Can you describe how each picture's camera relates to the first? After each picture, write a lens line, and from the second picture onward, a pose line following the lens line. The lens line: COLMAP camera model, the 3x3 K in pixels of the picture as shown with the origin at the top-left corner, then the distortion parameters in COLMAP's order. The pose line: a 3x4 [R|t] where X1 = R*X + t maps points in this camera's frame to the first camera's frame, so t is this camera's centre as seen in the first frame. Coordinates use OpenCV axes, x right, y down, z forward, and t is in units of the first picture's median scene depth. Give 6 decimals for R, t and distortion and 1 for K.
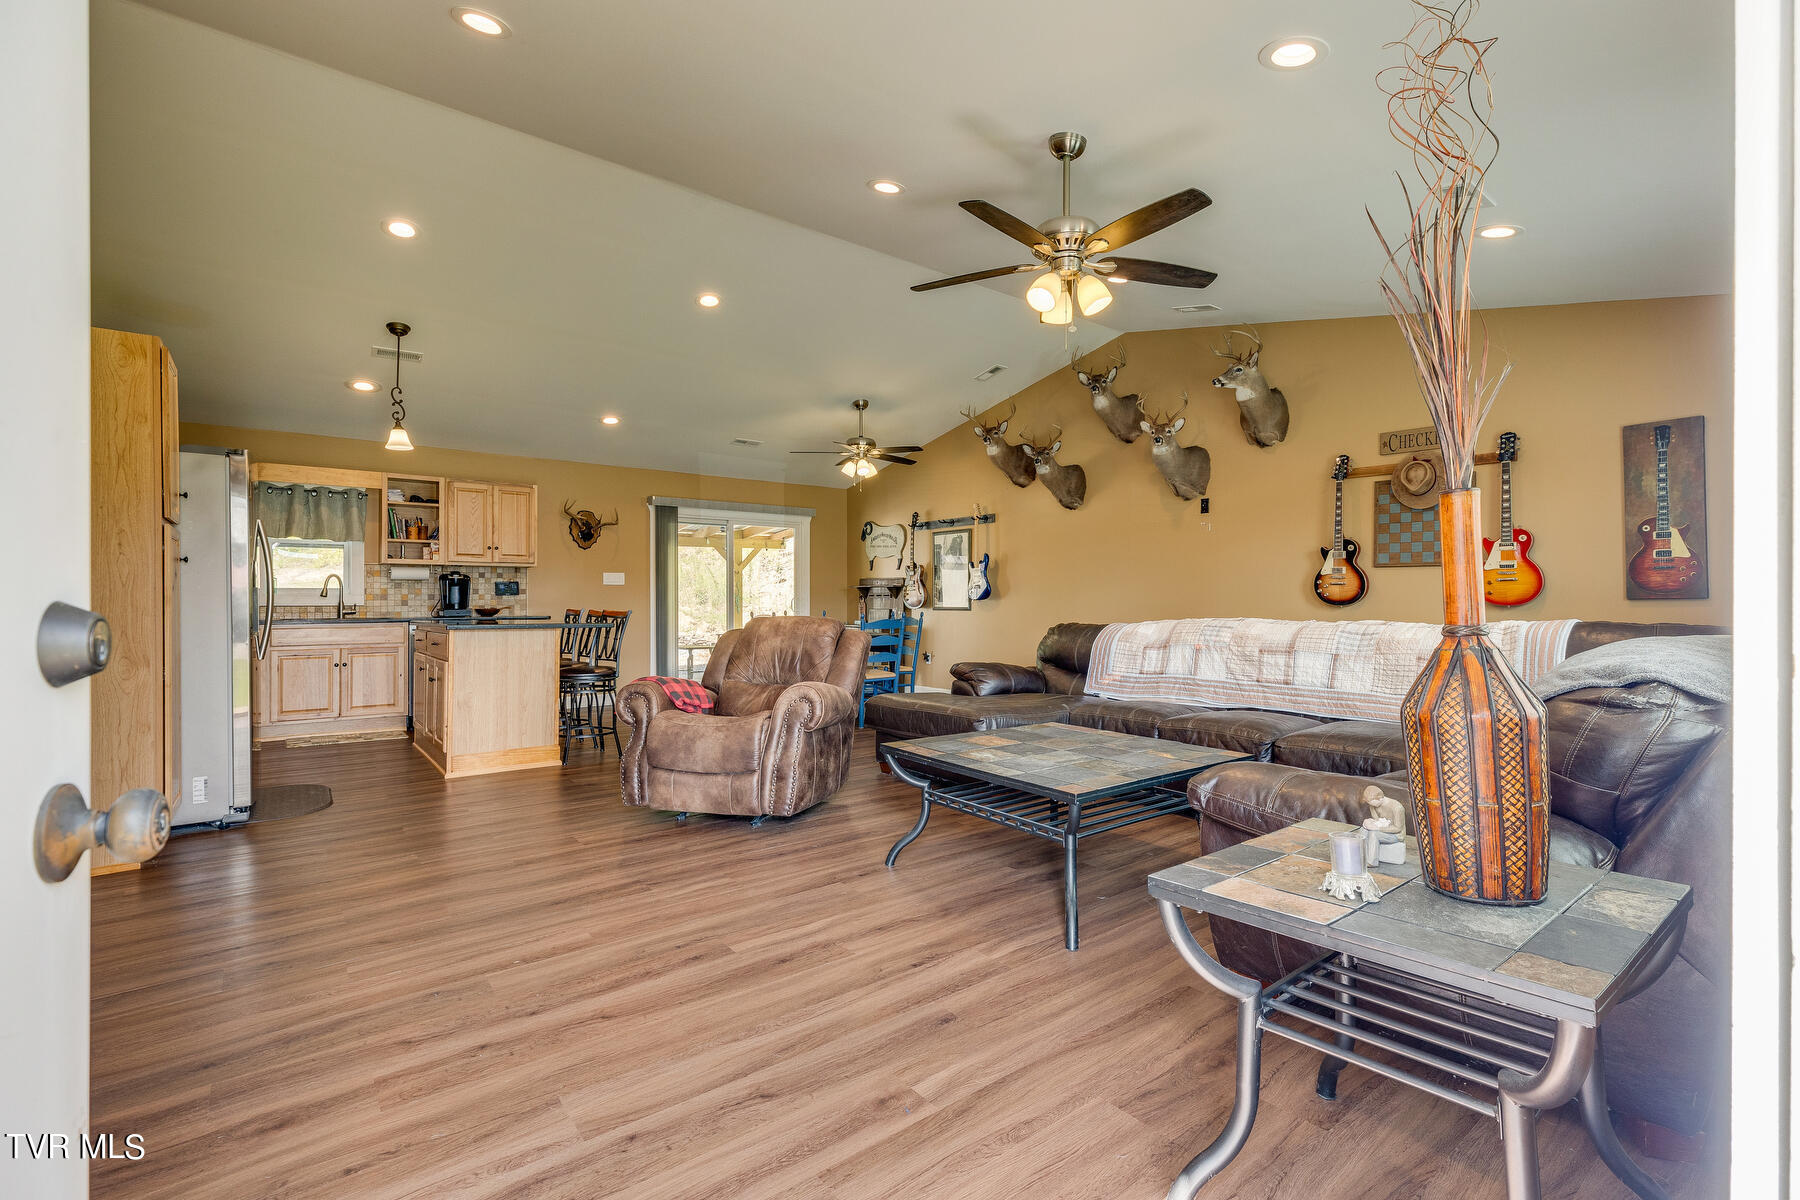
lens RADIAL K [[828.1, 0, 898.7], [0, 828.1, 596.4], [0, 0, 1]] dist [-0.002573, -0.000143]
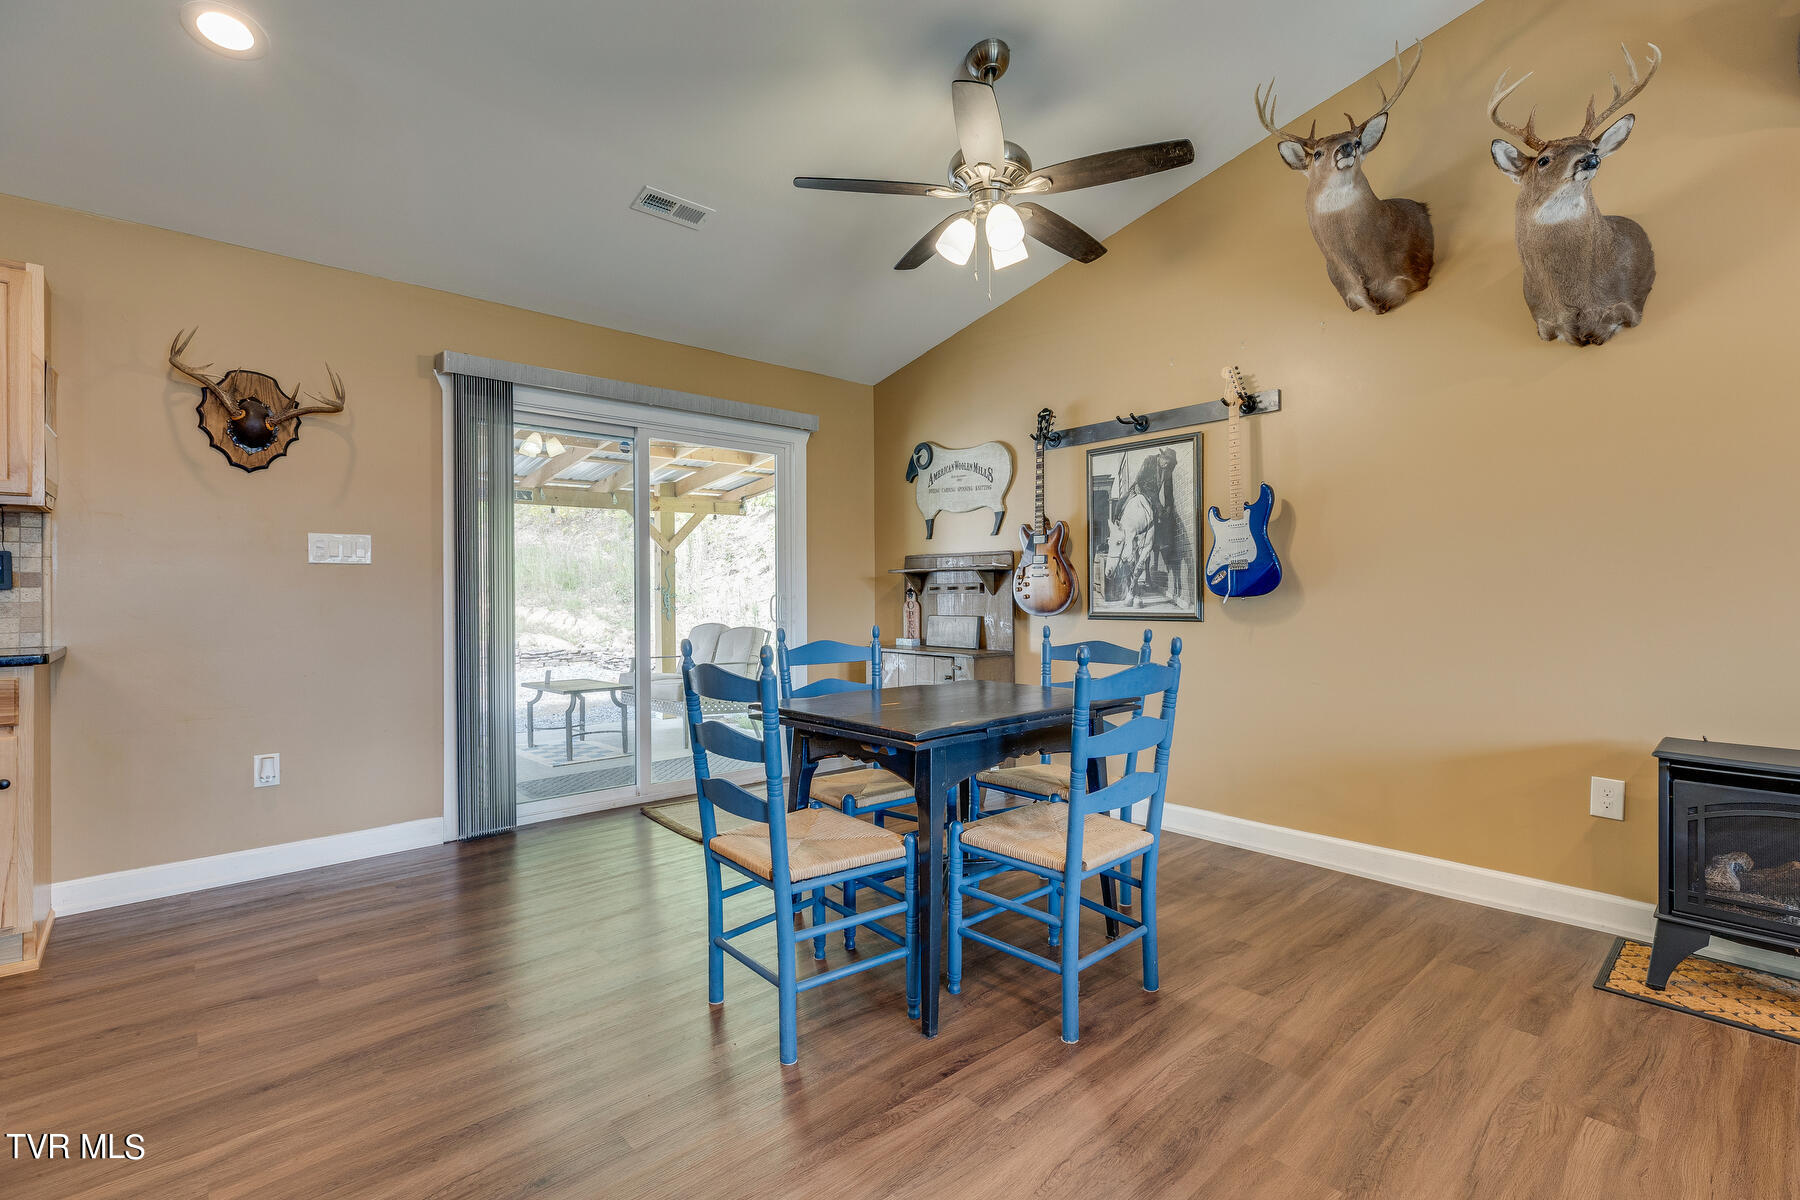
lens RADIAL K [[828.1, 0, 903.9], [0, 828.1, 602.6], [0, 0, 1]] dist [-0.002573, -0.000143]
pose [[0.997315, -0.006197, 0.072968, -0.093799], [0.005288, 0.999906, 0.012634, 0.001042], [-0.073040, -0.012214, 0.997254, 0.540535]]
